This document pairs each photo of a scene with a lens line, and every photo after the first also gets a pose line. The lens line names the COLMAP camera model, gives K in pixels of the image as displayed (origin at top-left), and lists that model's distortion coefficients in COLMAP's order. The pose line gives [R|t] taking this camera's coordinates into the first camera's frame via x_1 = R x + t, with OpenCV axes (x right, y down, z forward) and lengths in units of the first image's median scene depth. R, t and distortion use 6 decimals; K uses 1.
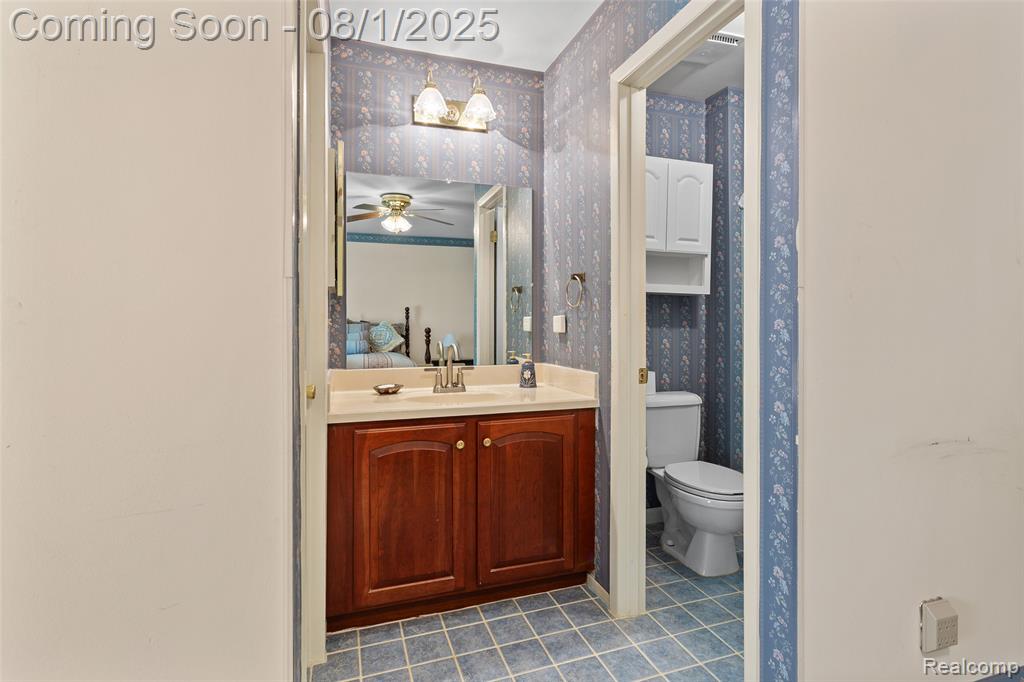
lens RADIAL K [[494.7, 0, 512.1], [0, 494.7, 334.8], [0, 0, 1]] dist [-0.003102, 0.002101]
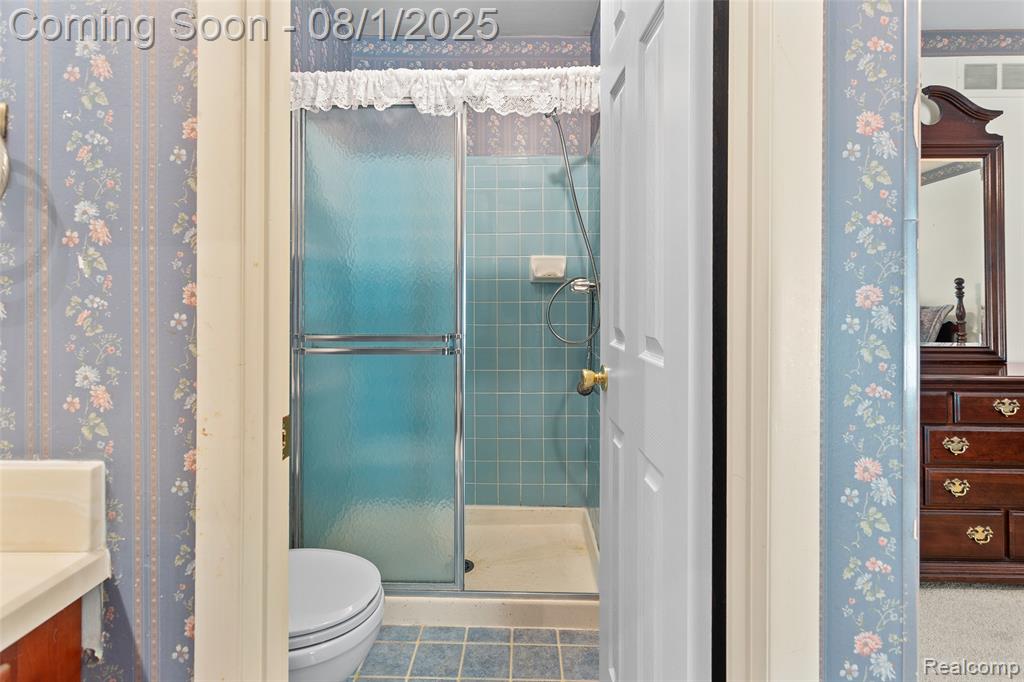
lens RADIAL K [[494.7, 0, 511.8], [0, 494.7, 340.7], [0, 0, 1]] dist [-0.003102, 0.002101]
pose [[0.344475, 0.003526, 0.938789, -0.016578], [0.014017, 0.999862, -0.008899, 0.013179], [-0.938691, 0.016225, 0.344378, 0.705742]]
